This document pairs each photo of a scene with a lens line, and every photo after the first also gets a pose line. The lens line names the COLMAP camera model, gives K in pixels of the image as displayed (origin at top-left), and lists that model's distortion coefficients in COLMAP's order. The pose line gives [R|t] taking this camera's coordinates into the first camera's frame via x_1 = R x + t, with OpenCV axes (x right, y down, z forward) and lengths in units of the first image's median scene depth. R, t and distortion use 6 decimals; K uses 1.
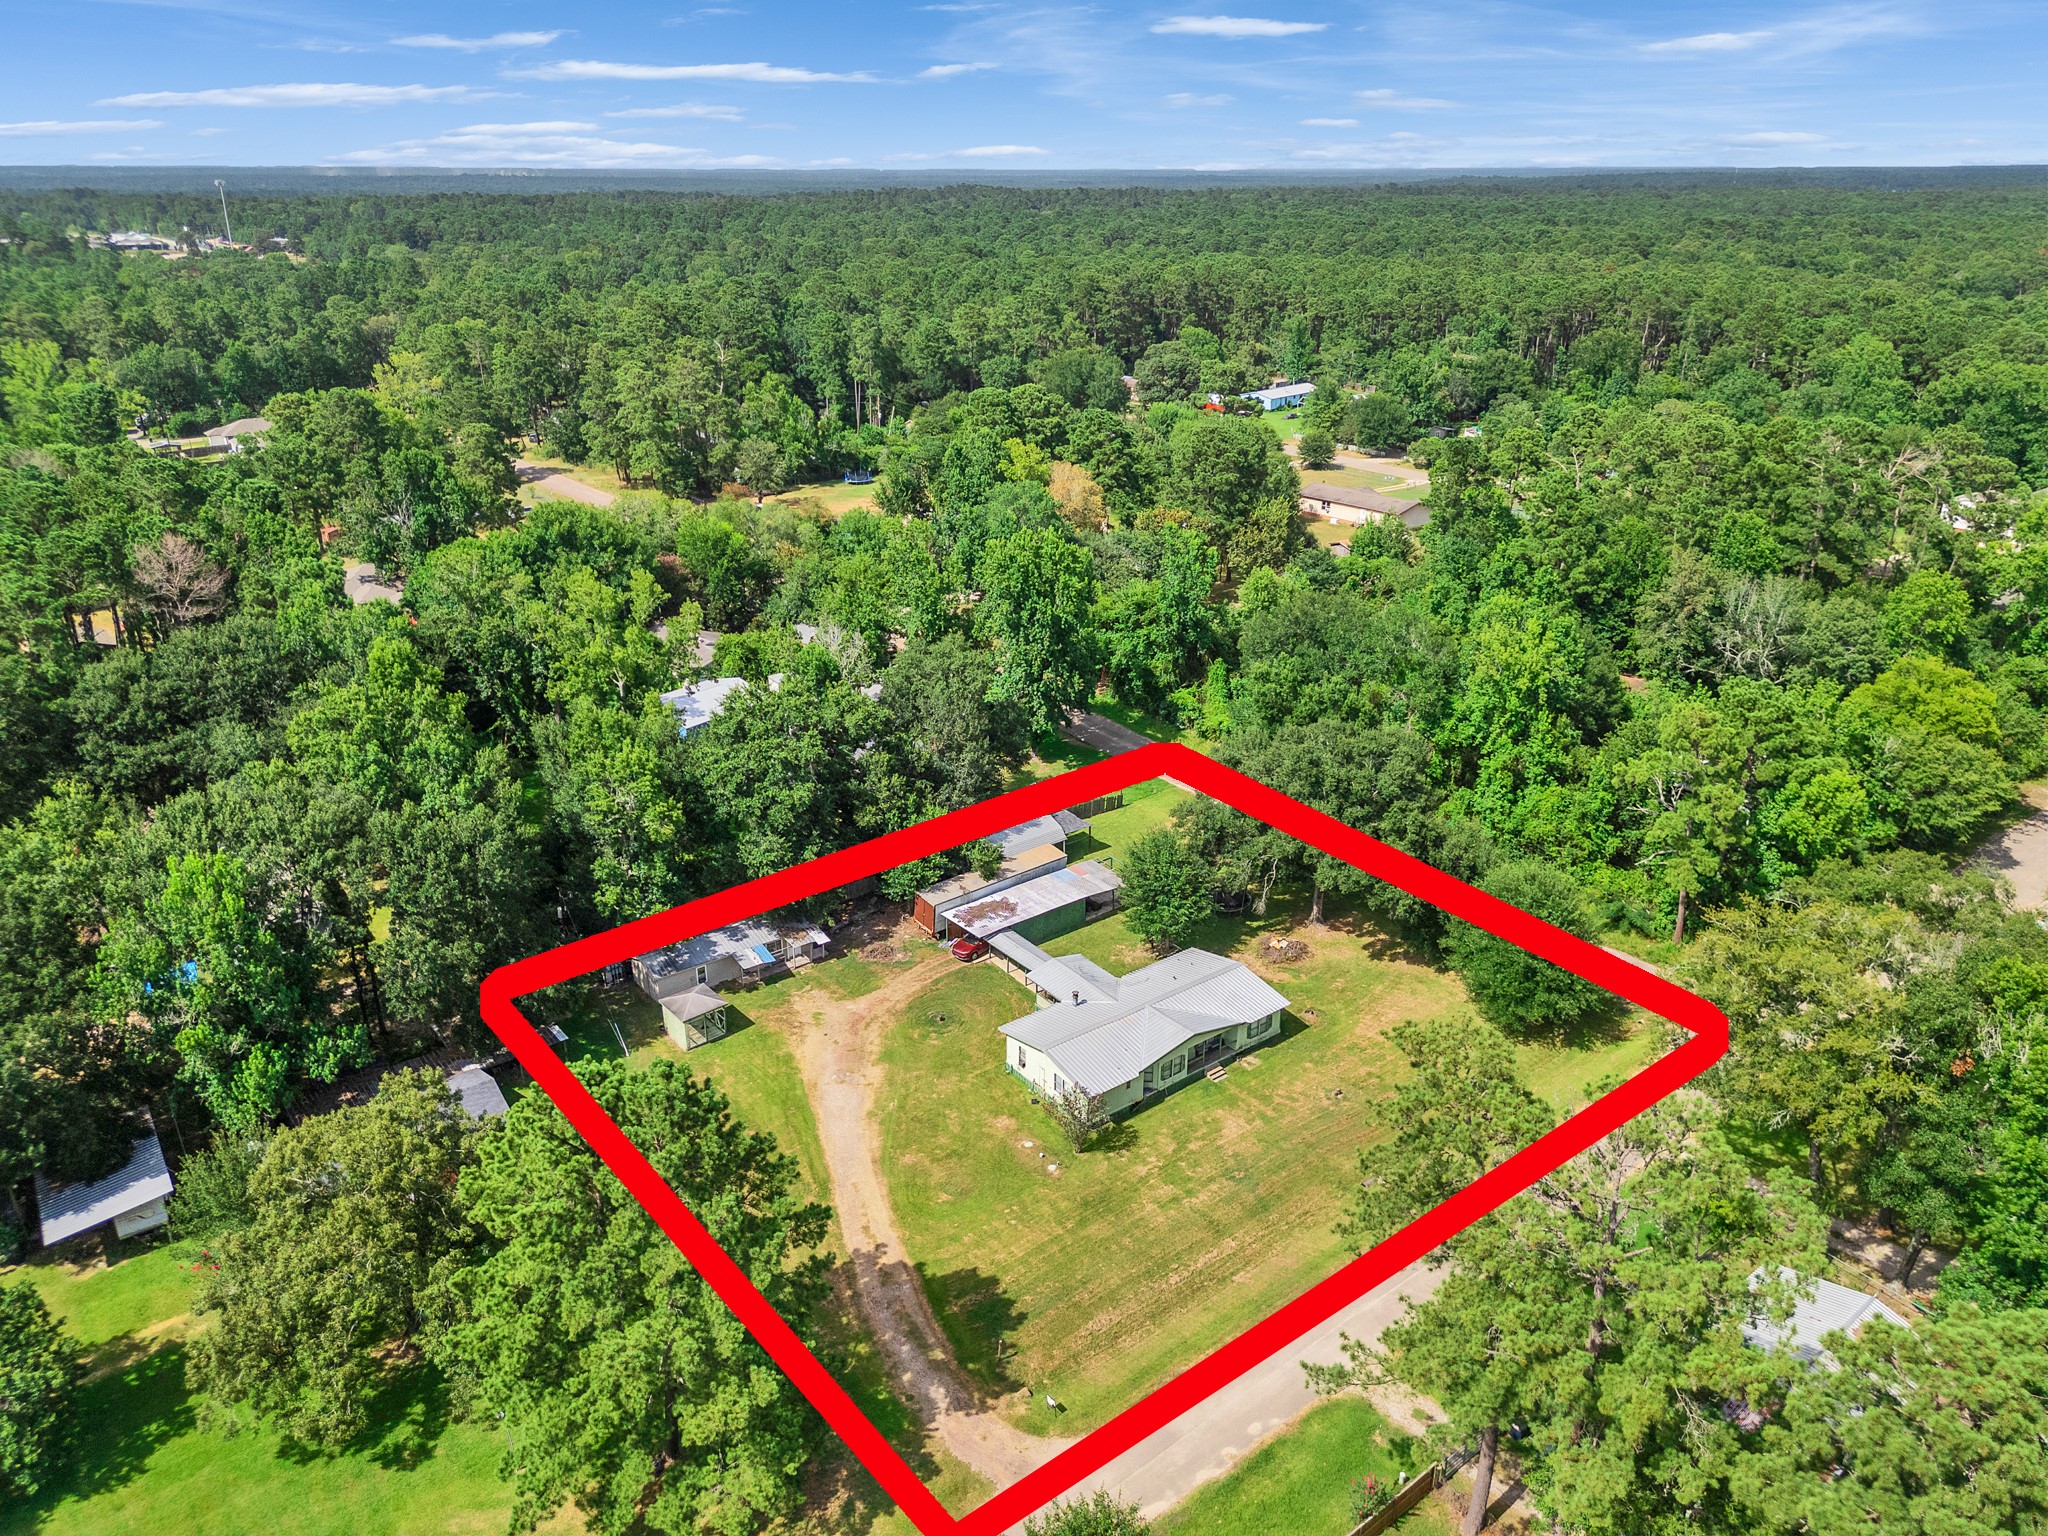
lens RADIAL K [[1448.6, 0, 1031.3], [0, 1448.6, 760.6], [0, 0, 1]] dist [0.076140, -0.079643]
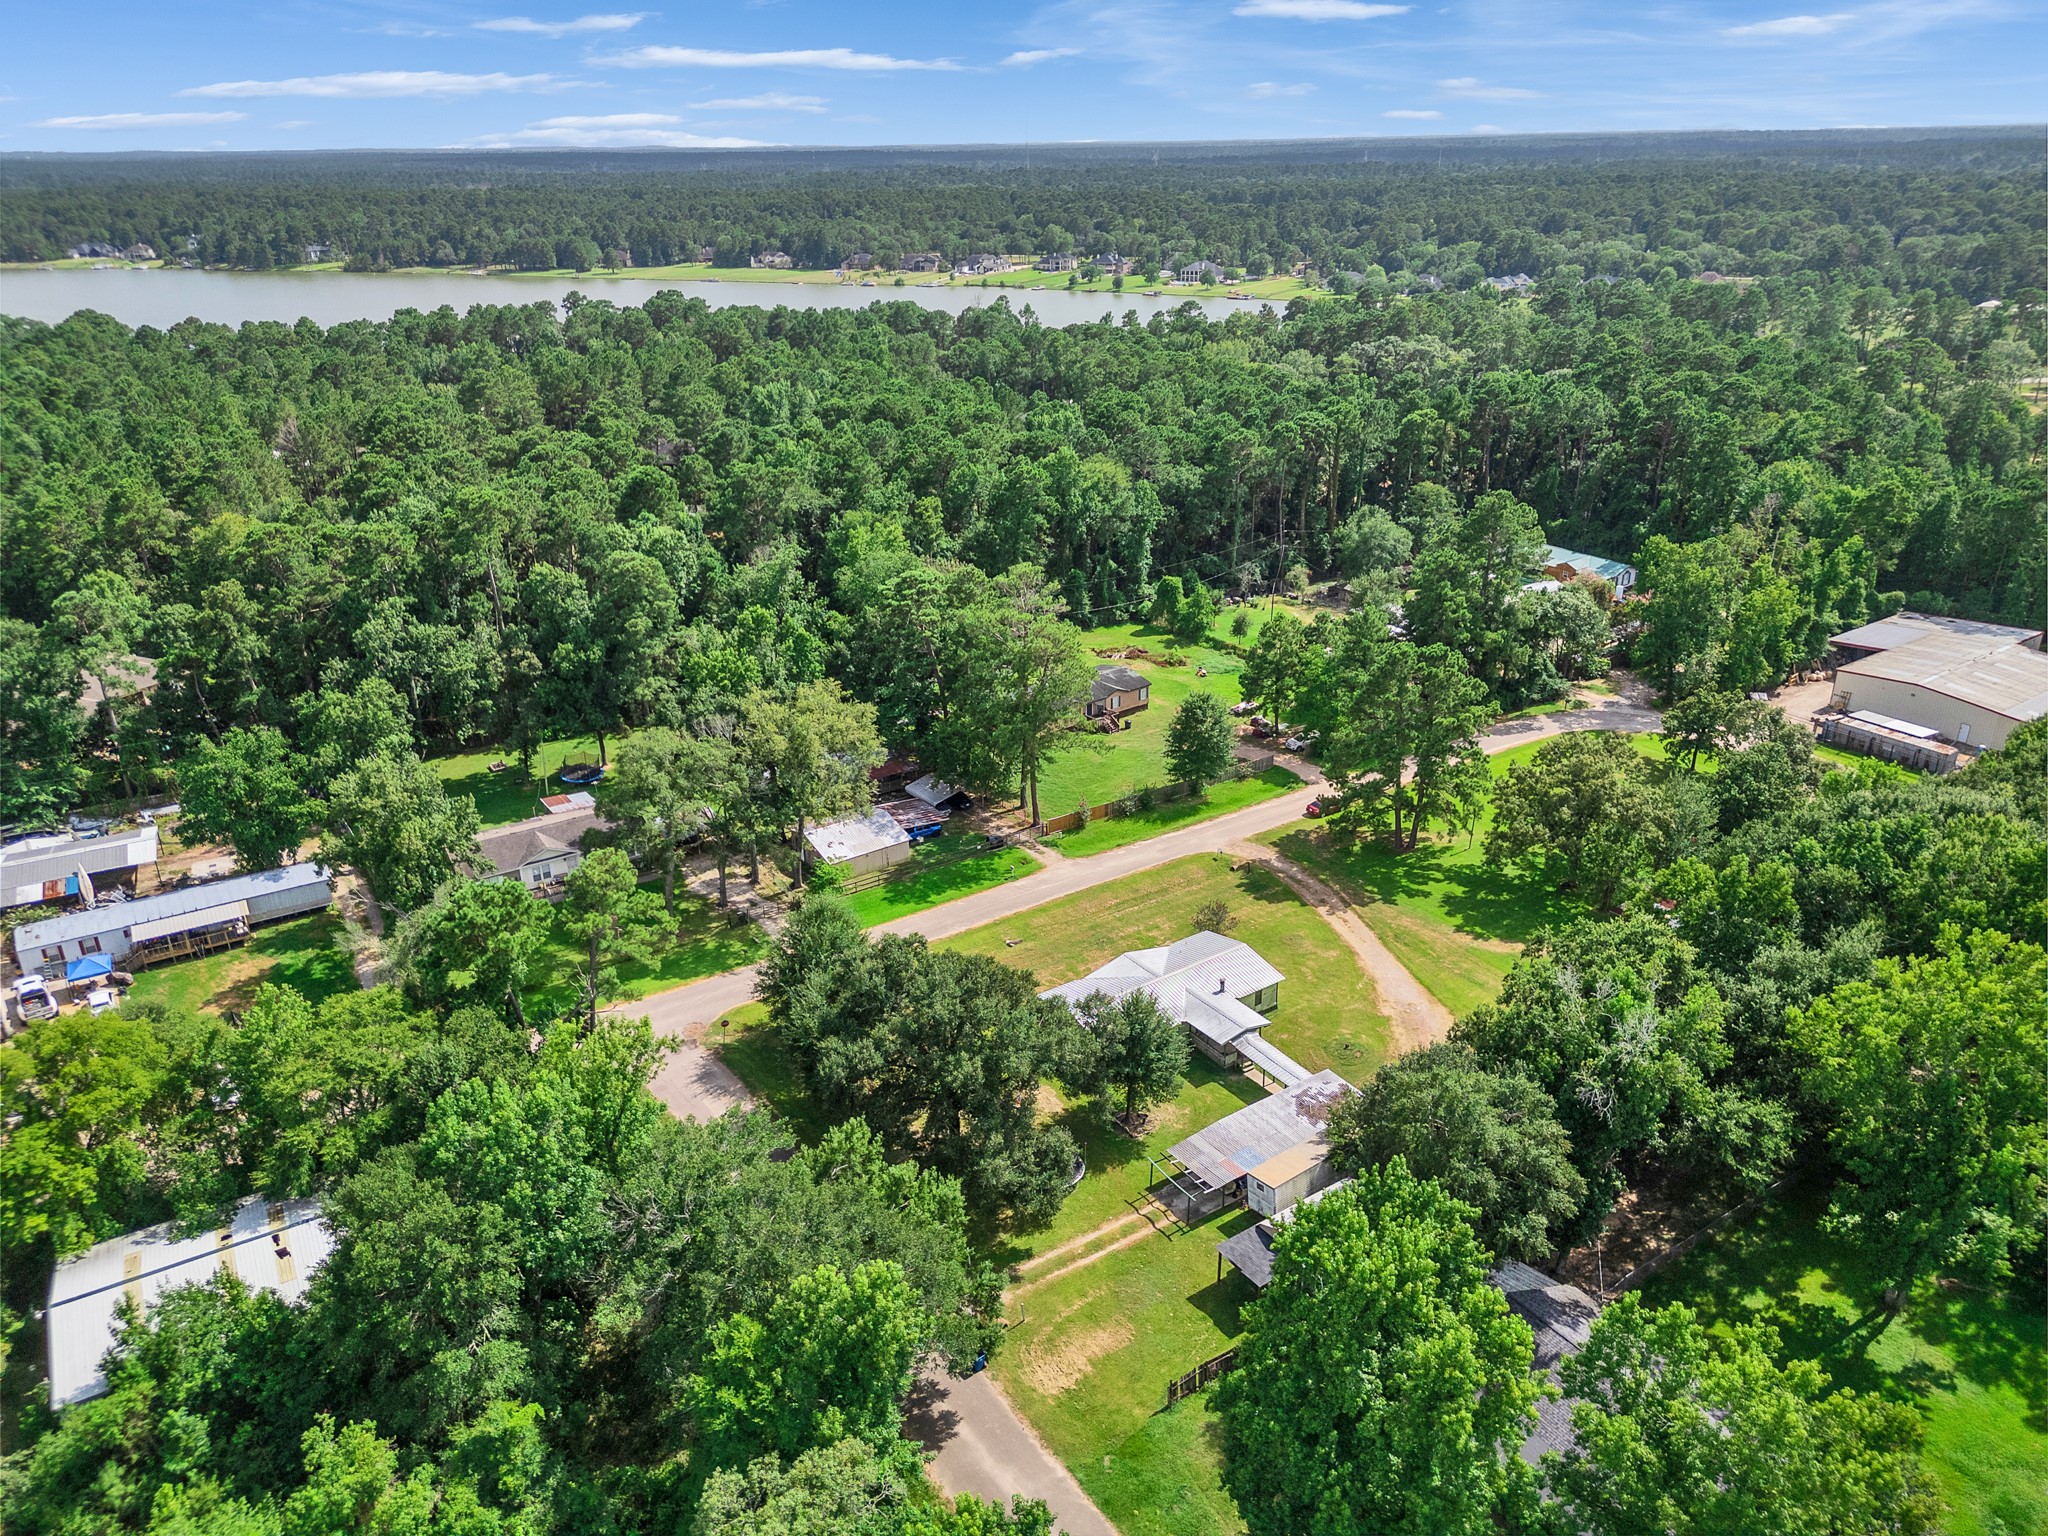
lens RADIAL K [[1448.6, 0, 1031.3], [0, 1448.6, 760.6], [0, 0, 1]] dist [0.076140, -0.079643]
pose [[-0.998575, 0.000053, 0.053360, 0.121165], [0.038129, 0.700283, 0.712846, -0.801272], [-0.037329, 0.713865, -0.699288, 1.695600]]
